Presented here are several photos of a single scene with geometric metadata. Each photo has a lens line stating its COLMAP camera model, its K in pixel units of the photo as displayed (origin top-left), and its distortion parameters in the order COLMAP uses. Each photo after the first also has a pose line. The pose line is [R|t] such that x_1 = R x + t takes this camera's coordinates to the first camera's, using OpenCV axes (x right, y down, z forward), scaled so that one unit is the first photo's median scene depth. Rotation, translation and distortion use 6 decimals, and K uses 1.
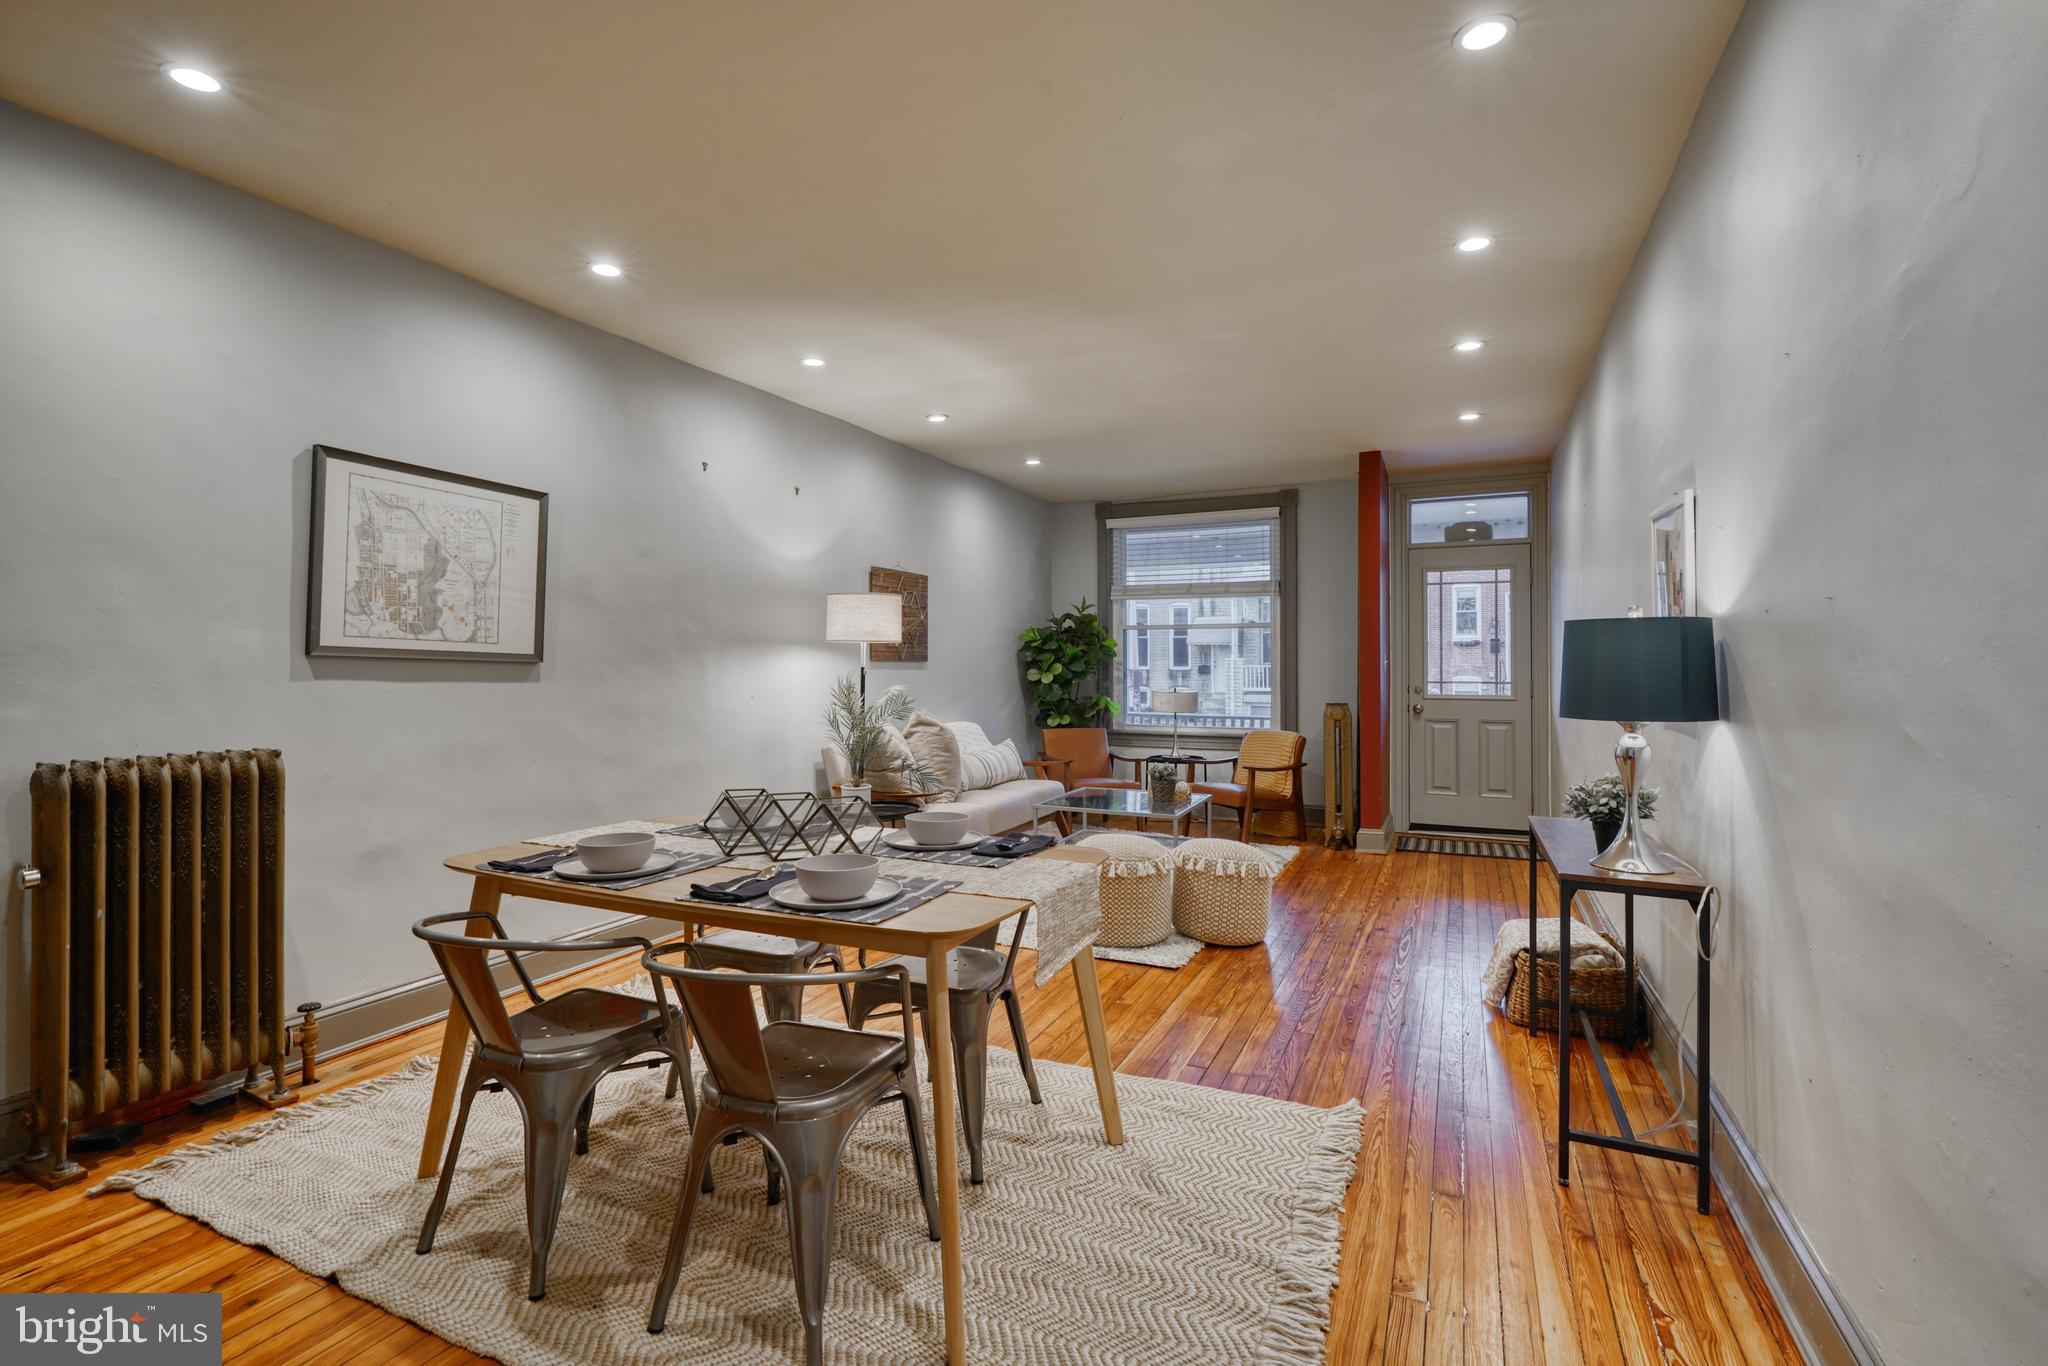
lens RADIAL K [[925.5, 0, 1012.4], [0, 925.5, 668.3], [0, 0, 1]] dist [-0.012507, 0.005318]
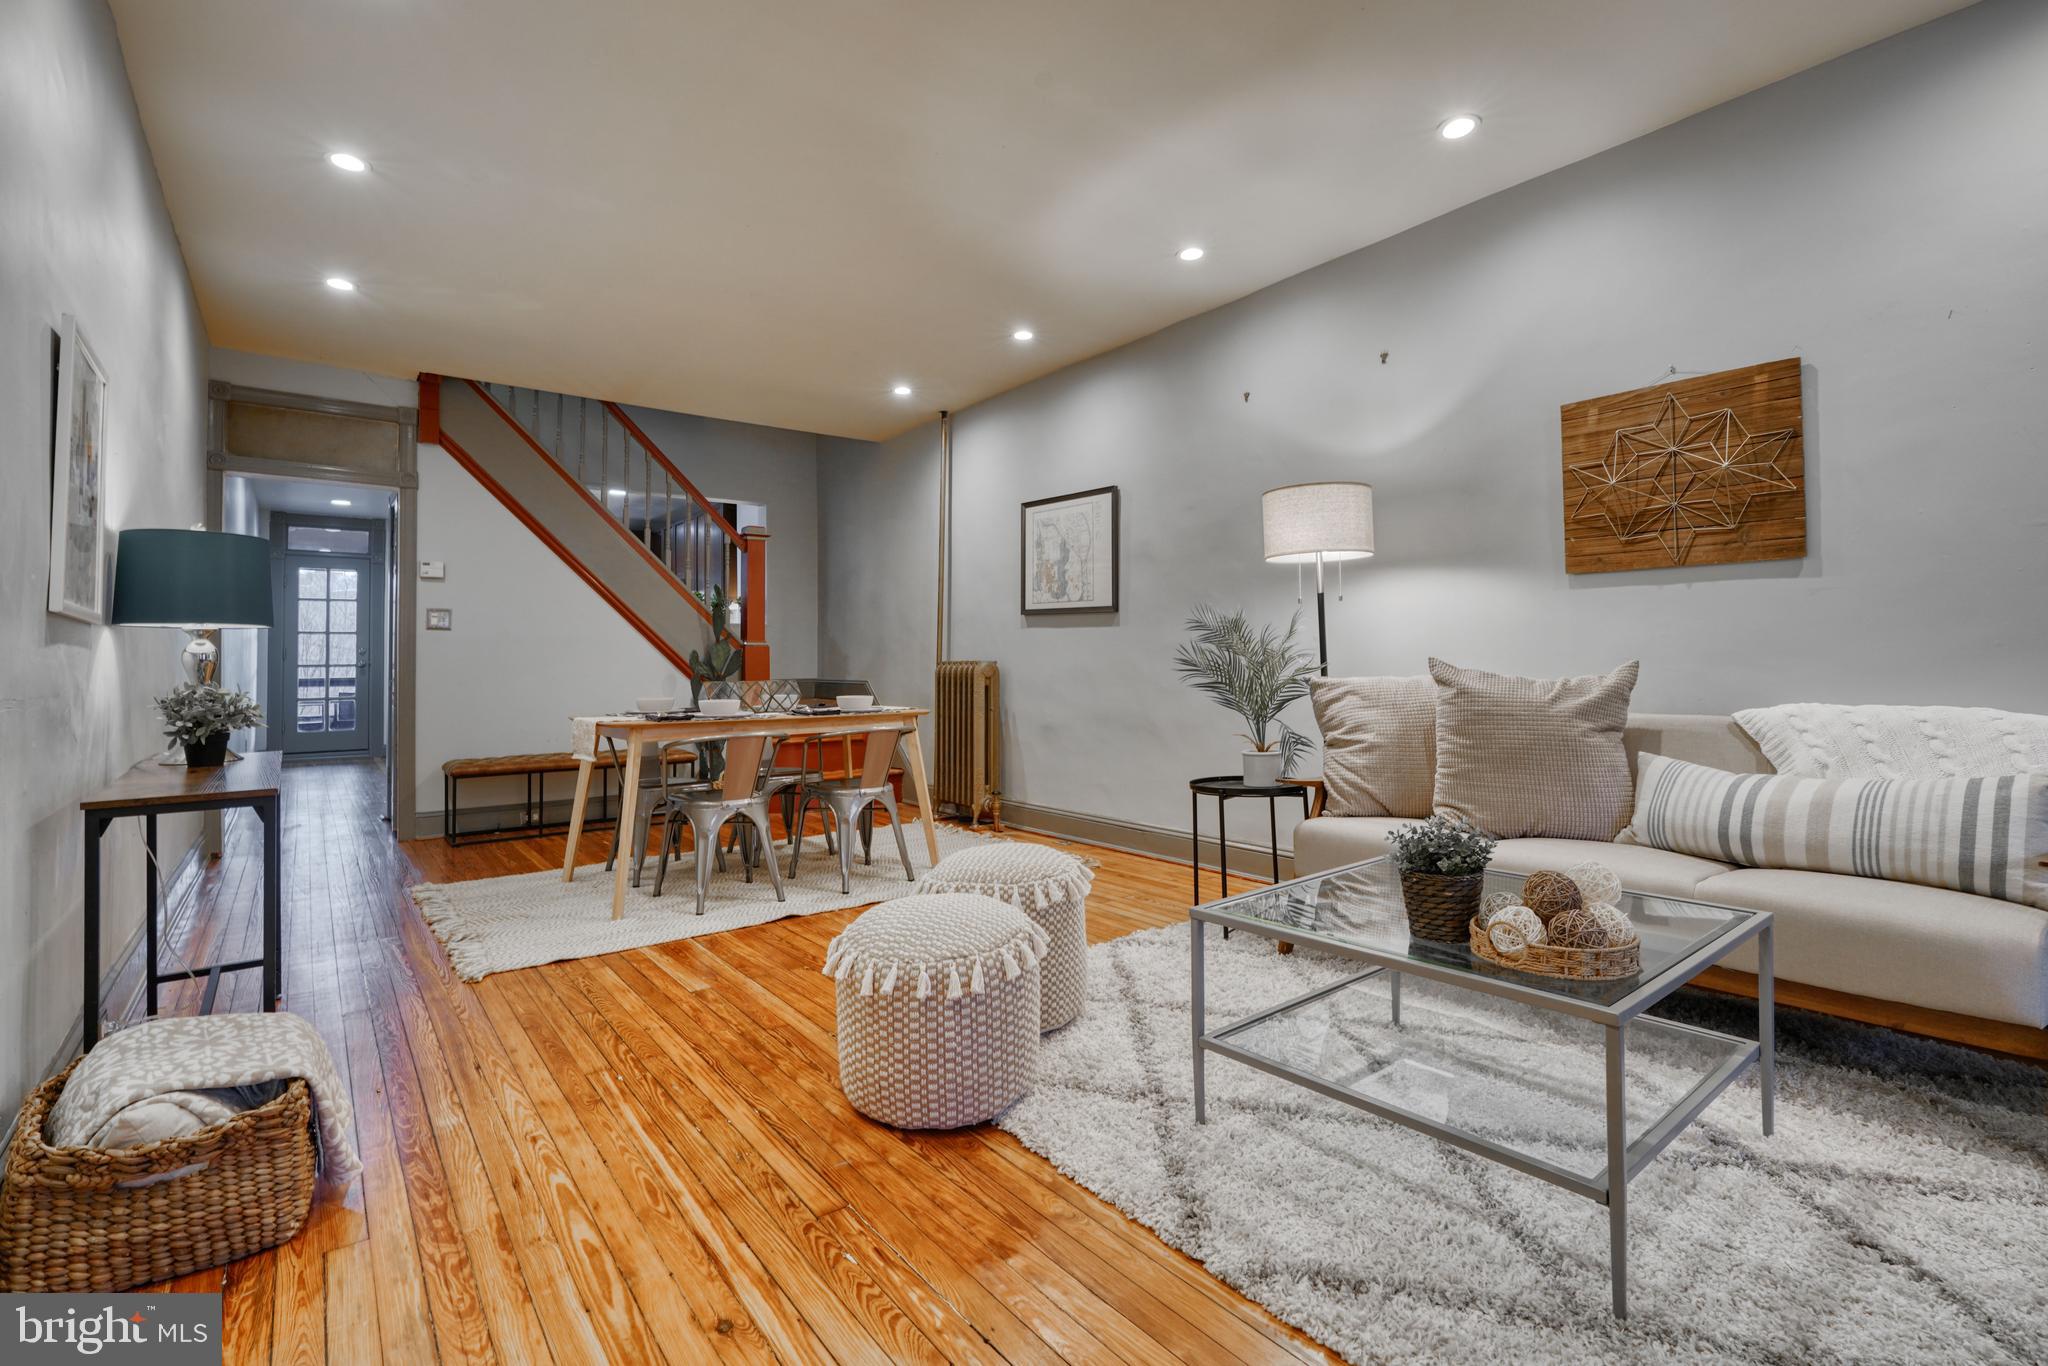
lens RADIAL K [[925.5, 0, 1033.6], [0, 925.5, 666.5], [0, 0, 1]] dist [-0.012507, 0.005318]
pose [[-0.431740, 0.010250, -0.901940, 0.830064], [0.008416, 0.999938, 0.007335, 0.068527], [0.901959, -0.004424, -0.431800, 1.605620]]
